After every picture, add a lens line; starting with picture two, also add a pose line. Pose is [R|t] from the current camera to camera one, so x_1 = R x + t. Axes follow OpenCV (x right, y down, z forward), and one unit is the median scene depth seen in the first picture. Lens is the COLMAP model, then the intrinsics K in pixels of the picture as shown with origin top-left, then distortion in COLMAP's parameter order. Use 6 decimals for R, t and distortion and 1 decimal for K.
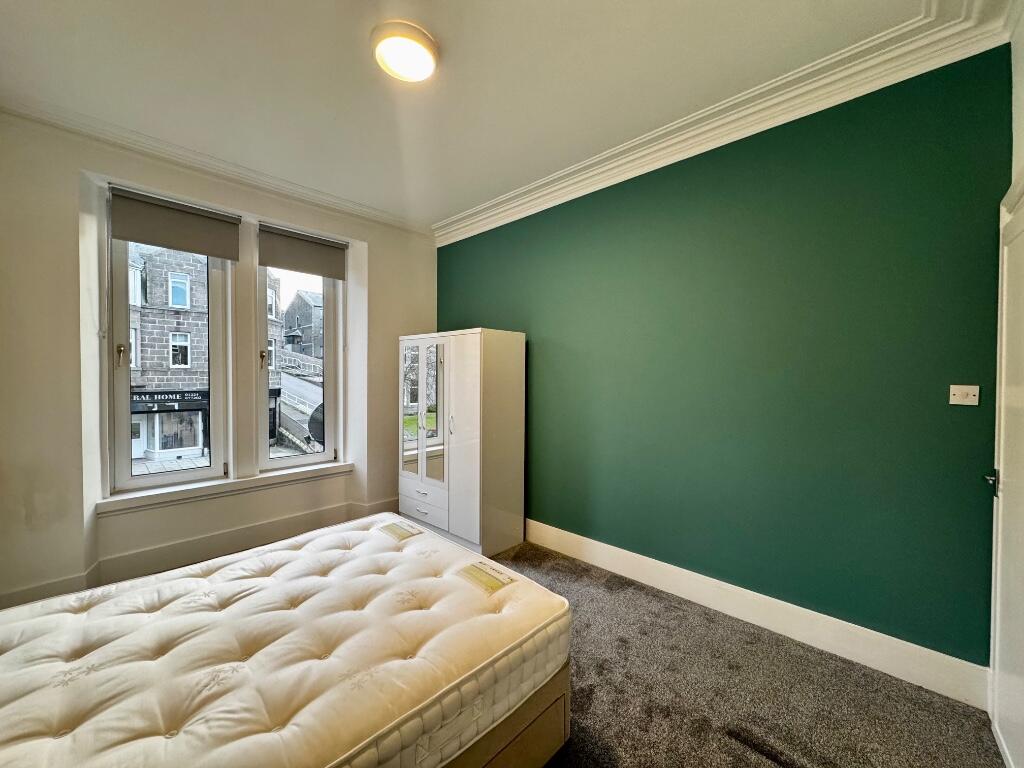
lens RADIAL K [[406.8, 0, 515.7], [0, 406.8, 380.5], [0, 0, 1]] dist [-0.002701, -0.000254]
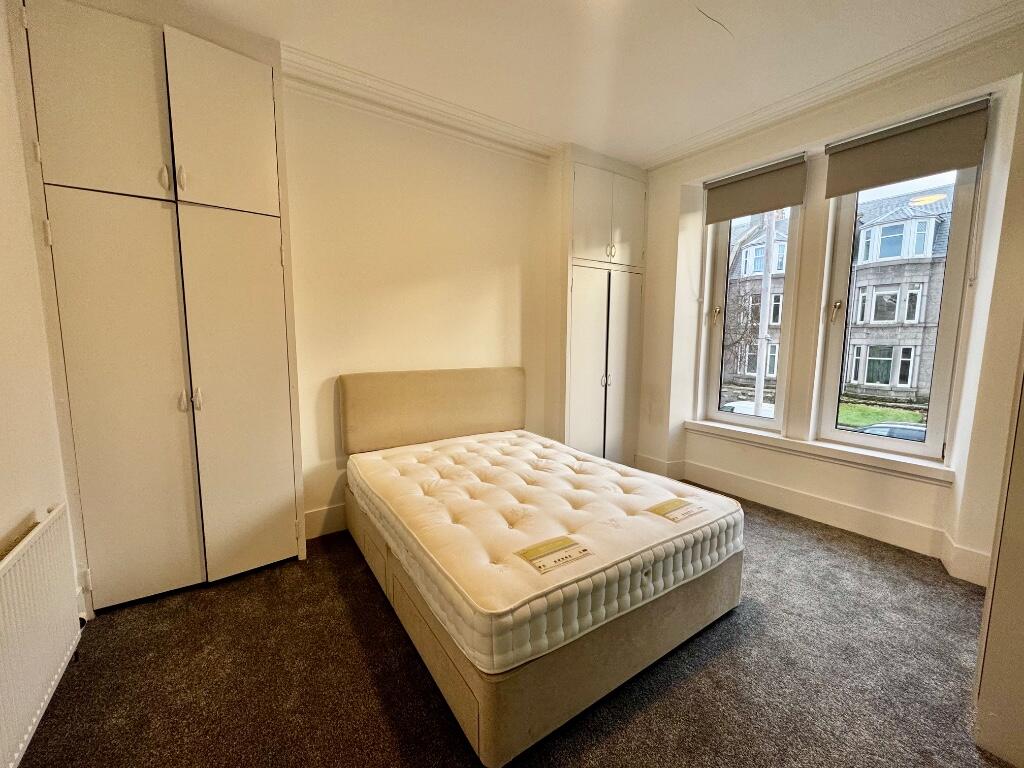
lens RADIAL K [[406.8, 0, 510.2], [0, 406.8, 381.6], [0, 0, 1]] dist [-0.002701, -0.000254]
pose [[-0.203164, 0.104260, -0.973578, 0.526322], [-0.020145, 0.993659, 0.110614, 0.022977], [0.978937, 0.042086, -0.199775, 0.762693]]
